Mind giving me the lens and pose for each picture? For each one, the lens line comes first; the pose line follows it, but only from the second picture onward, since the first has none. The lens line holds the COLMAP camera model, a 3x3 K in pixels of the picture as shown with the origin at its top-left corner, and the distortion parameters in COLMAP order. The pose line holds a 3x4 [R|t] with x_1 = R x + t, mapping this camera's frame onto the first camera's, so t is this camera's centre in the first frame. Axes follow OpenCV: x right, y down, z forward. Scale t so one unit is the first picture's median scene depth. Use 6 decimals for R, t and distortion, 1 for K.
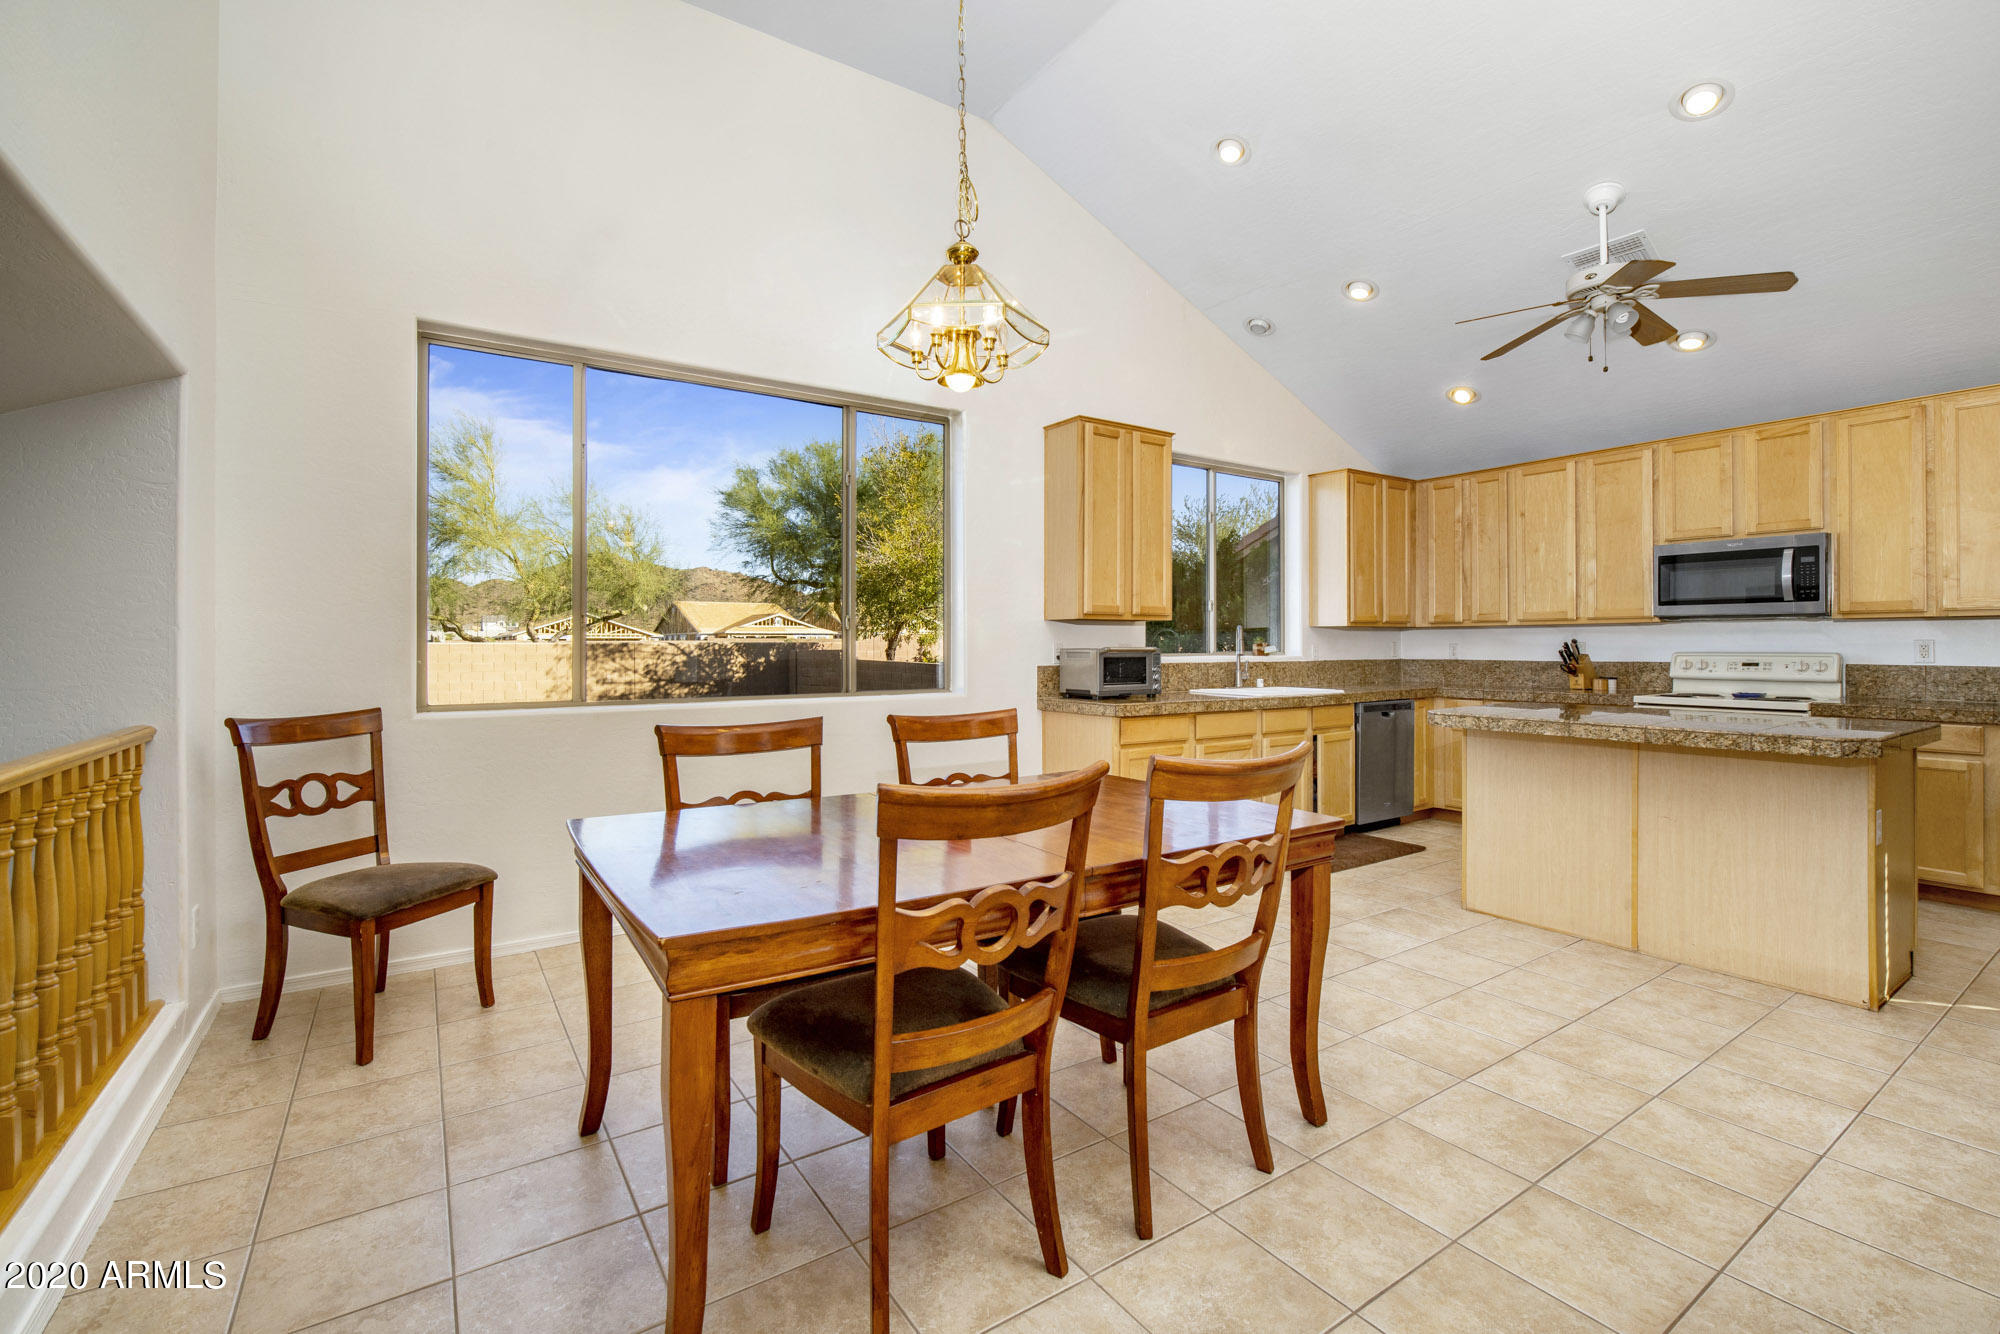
lens RADIAL K [[874.1, 0, 1006.5], [0, 874.1, 640.9], [0, 0, 1]] dist [-0.005105, 0.000291]
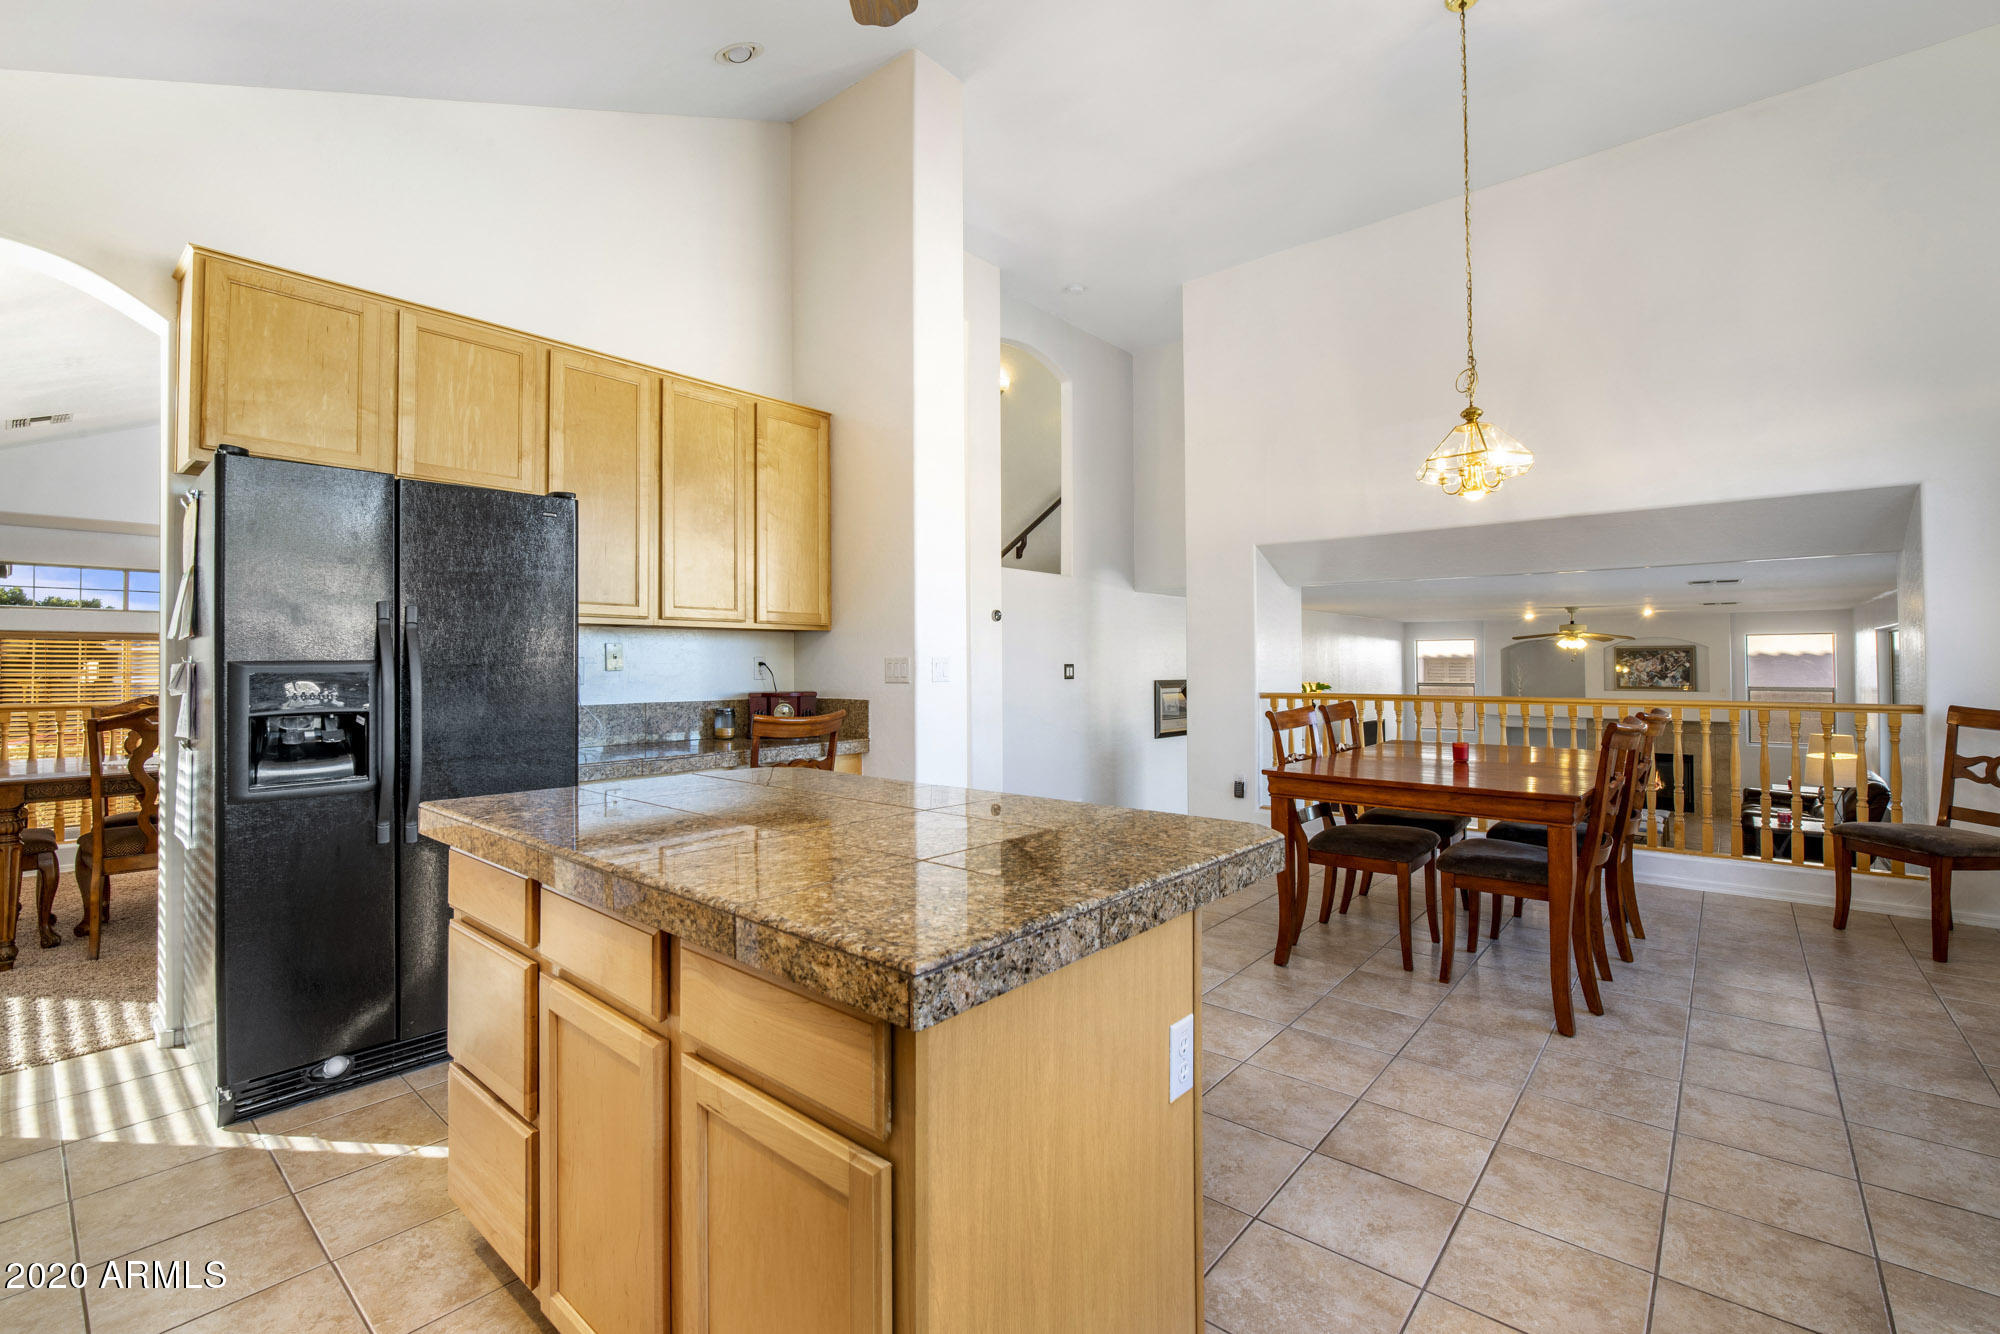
lens RADIAL K [[866.6, 0, 1000.9], [0, 866.6, 644.2], [0, 0, 1]] dist [-0.000911, -0.000072]
pose [[-0.965897, -0.000341, -0.258928, 0.558308], [0.005441, 0.999752, -0.021613, 0.003040], [0.258871, -0.022285, -0.965655, 1.068272]]
